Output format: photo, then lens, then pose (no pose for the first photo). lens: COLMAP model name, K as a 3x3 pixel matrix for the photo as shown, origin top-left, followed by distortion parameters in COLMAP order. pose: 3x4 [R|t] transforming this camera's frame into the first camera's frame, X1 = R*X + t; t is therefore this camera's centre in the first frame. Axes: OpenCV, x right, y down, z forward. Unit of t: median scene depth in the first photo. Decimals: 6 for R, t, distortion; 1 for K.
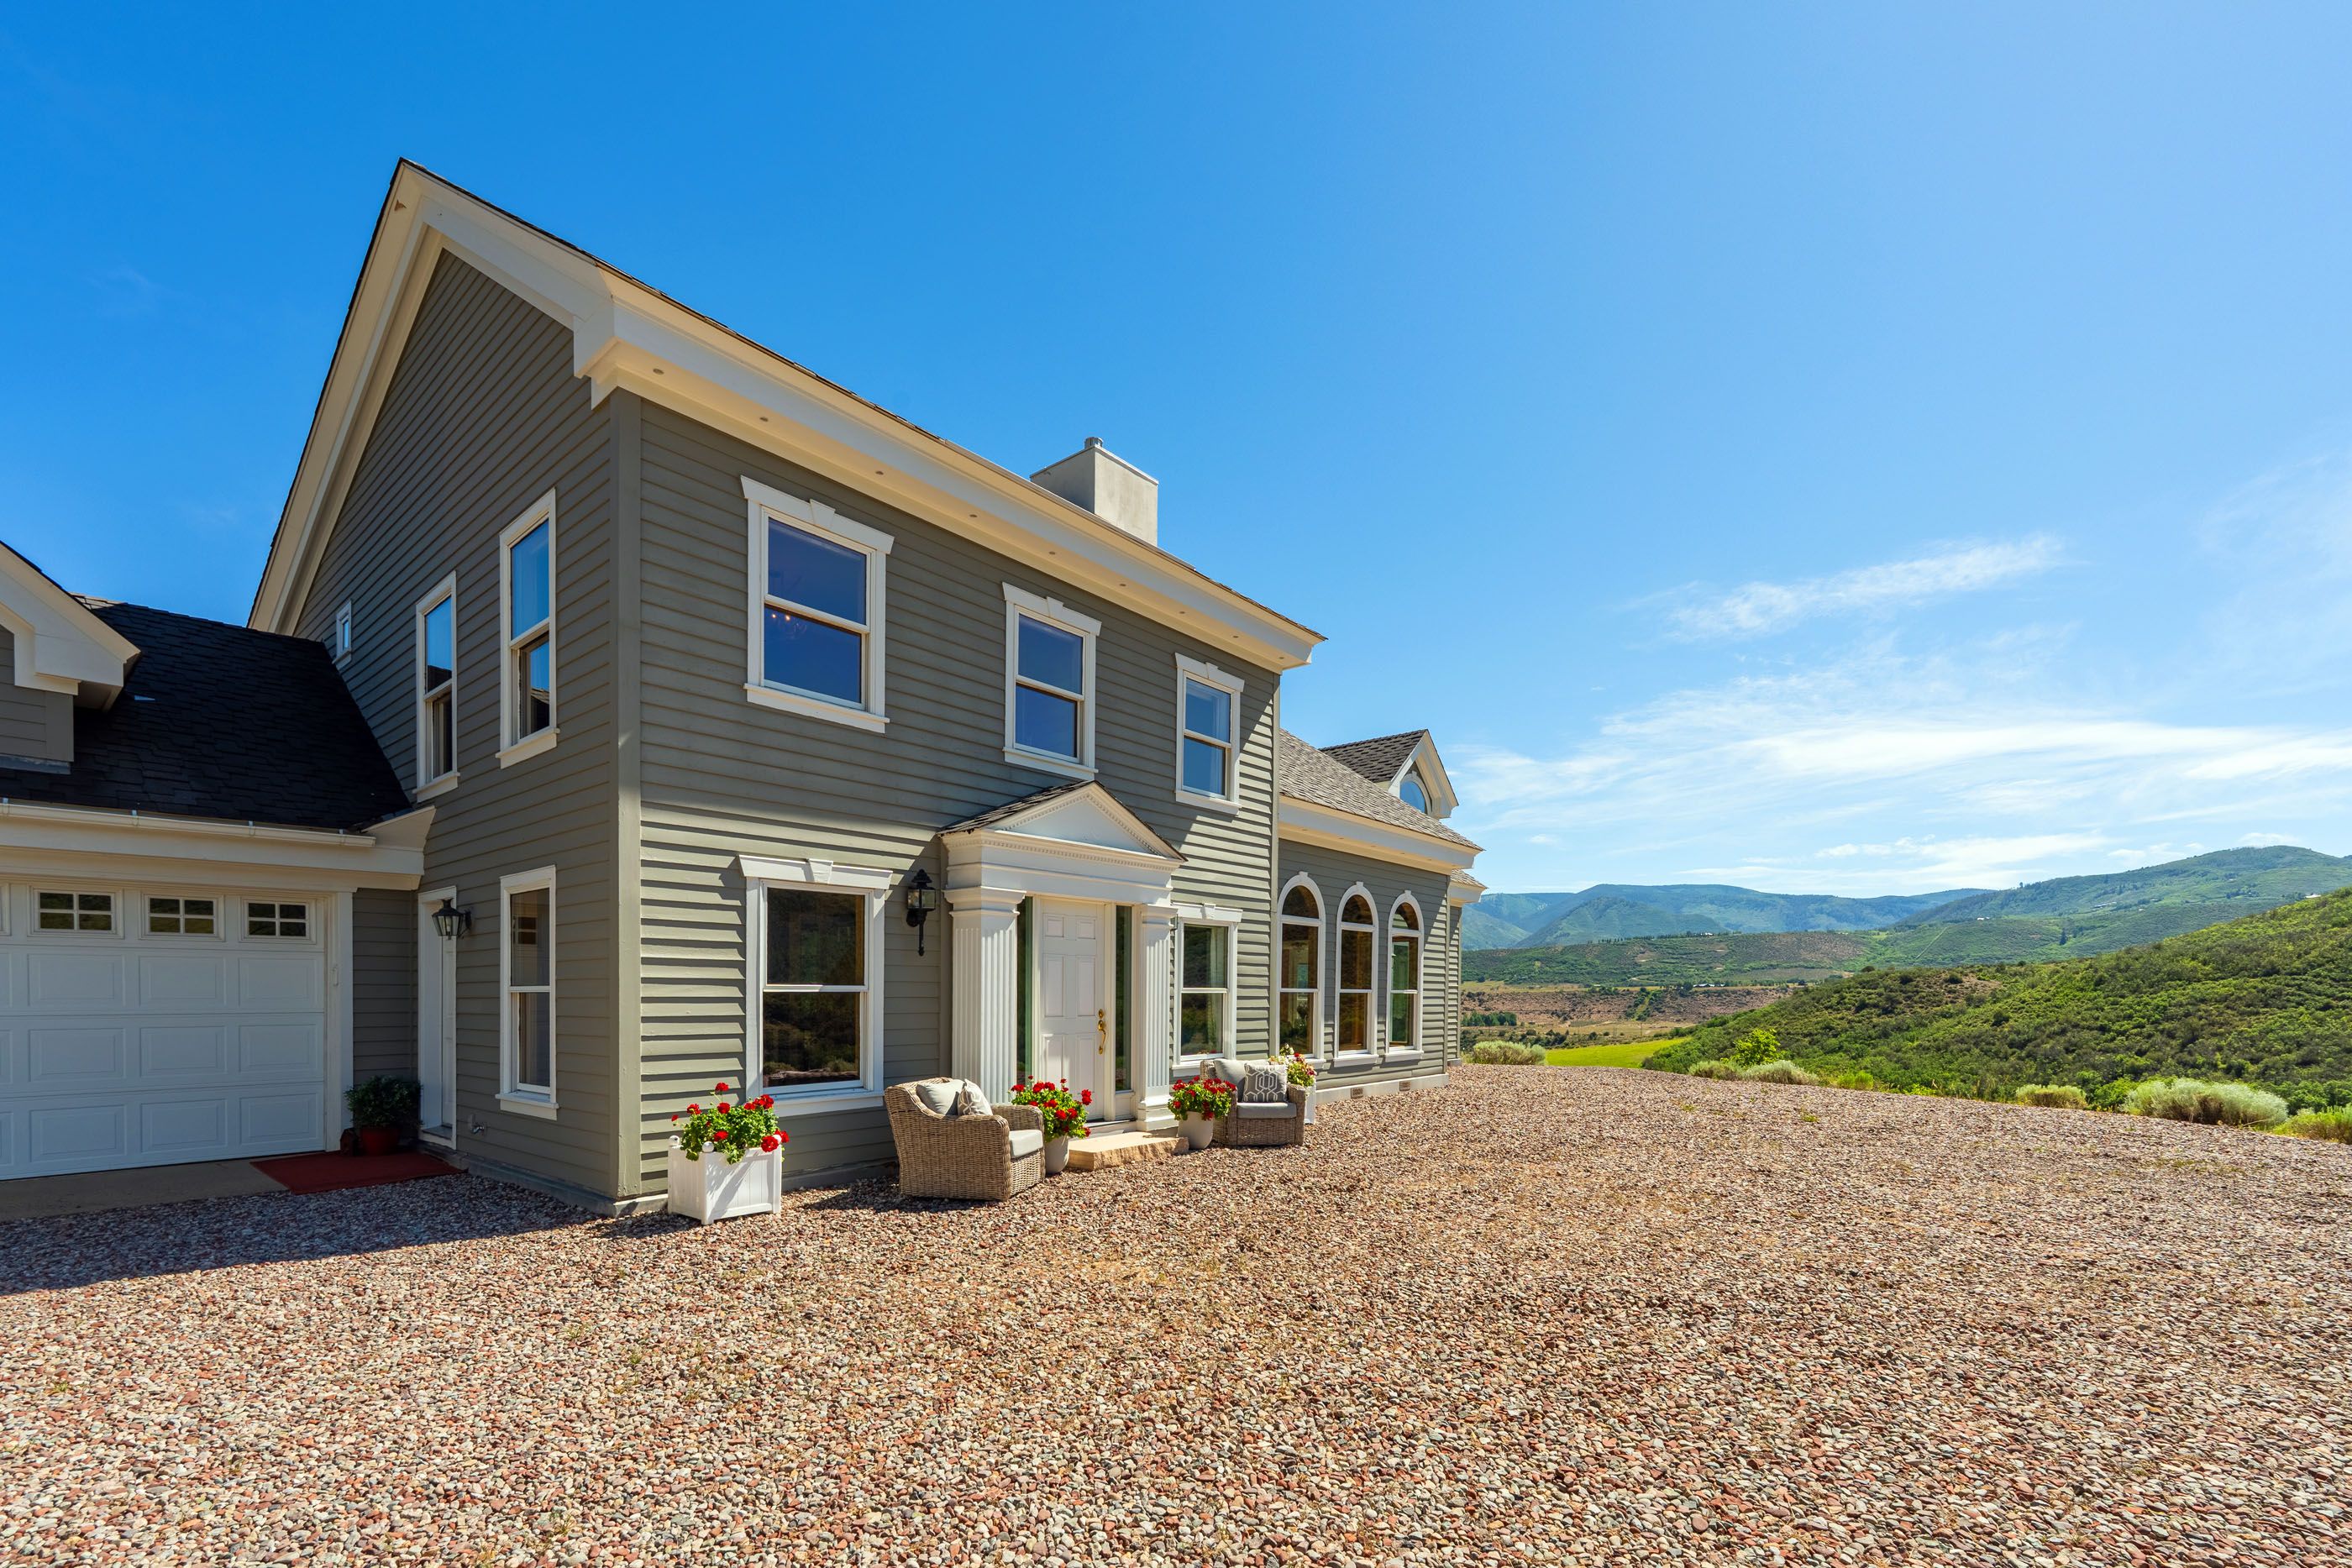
lens RADIAL K [[1022.6, 0, 1184.5], [0, 1022.6, 1006.1], [0, 0, 1]] dist [-0.000371, -0.000094]
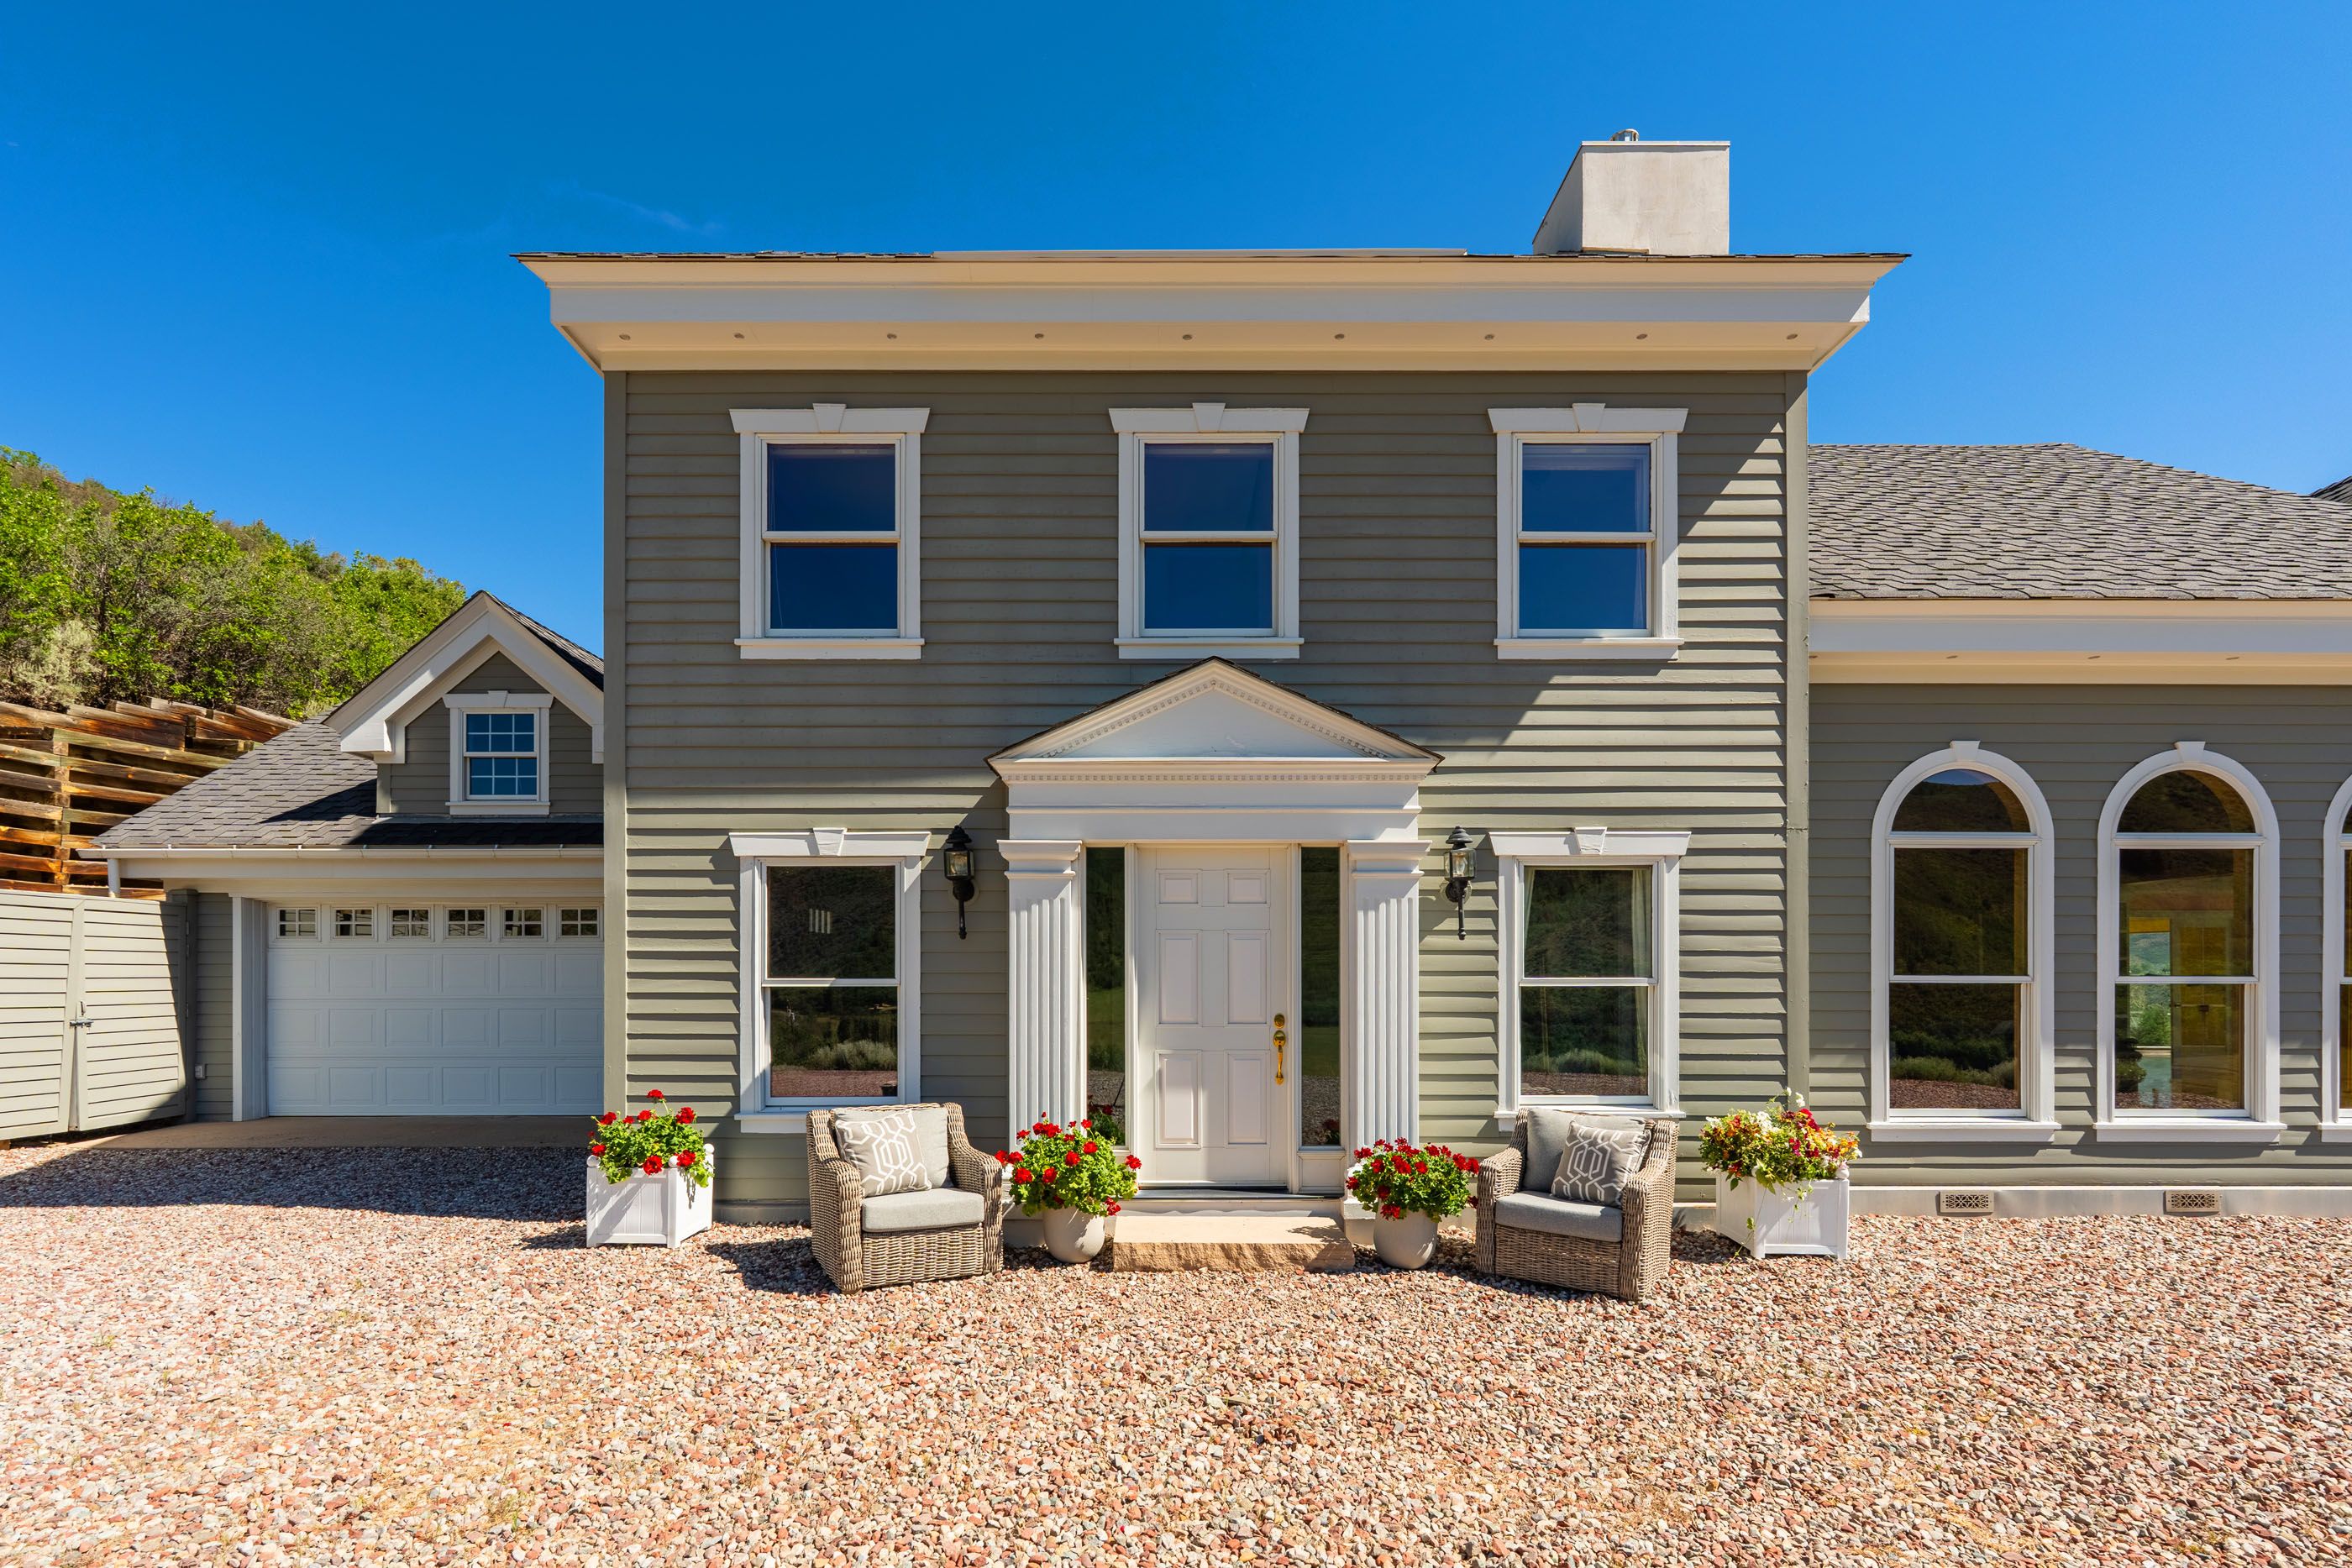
lens RADIAL K [[1088.8, 0, 1149.0], [0, 1088.8, 958.9], [0, 0, 1]] dist [-0.001076, 0.000093]
pose [[0.631041, -0.011234, -0.775668, 0.444889], [-0.007787, 0.999753, -0.020815, -0.018267], [0.775710, 0.019175, 0.630798, 0.581589]]
